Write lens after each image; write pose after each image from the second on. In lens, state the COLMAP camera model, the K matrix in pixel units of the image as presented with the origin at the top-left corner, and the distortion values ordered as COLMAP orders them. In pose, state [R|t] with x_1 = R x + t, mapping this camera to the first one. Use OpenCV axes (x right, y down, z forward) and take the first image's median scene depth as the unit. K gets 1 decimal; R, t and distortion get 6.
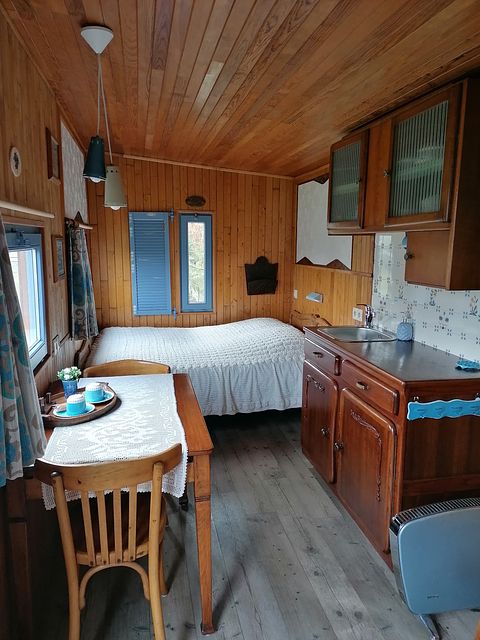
lens RADIAL K [[500.6, 0, 239.3], [0, 500.6, 321.0], [0, 0, 1]] dist [0.003281, 0.000583]
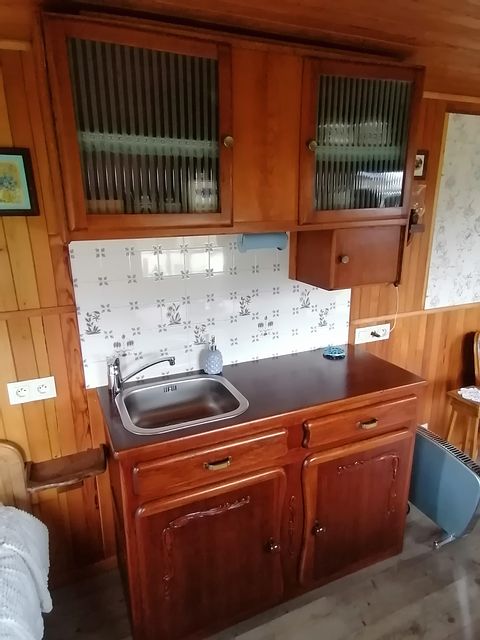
lens RADIAL K [[421.6, 0, 239.7], [0, 421.6, 322.5], [0, 0, 1]] dist [-0.000312, 0.001049]
pose [[-0.229028, -0.205502, 0.951480, -0.302083], [0.189360, 0.949383, 0.250629, -0.204750], [-0.954824, 0.237574, -0.178521, 1.168872]]
